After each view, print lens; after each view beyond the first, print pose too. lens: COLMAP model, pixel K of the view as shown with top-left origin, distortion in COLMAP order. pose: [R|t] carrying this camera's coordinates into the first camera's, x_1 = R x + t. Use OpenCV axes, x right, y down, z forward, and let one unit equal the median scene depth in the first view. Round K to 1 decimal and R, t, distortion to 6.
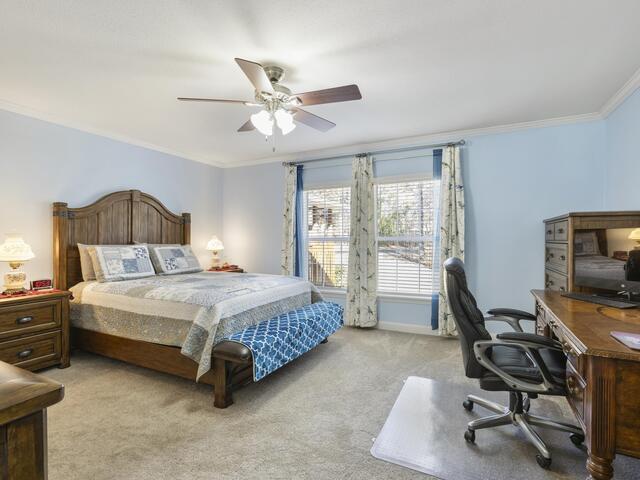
lens RADIAL K [[325.5, 0, 320.2], [0, 325.5, 238.5], [0, 0, 1]] dist [0.006689, 0.001267]
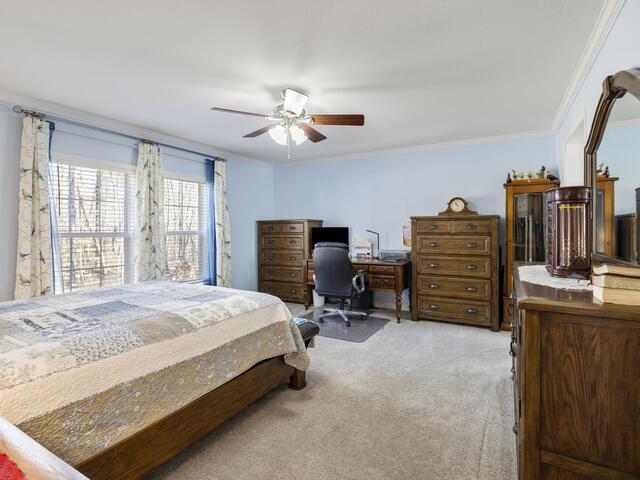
lens RADIAL K [[325.5, 0, 318.5], [0, 325.5, 235.0], [0, 0, 1]] dist [0.006689, 0.001267]
pose [[0.050483, -0.012339, 0.998649, -1.096303], [0.010051, 0.999879, 0.011846, -0.002948], [-0.998674, 0.009439, 0.050601, 0.698562]]
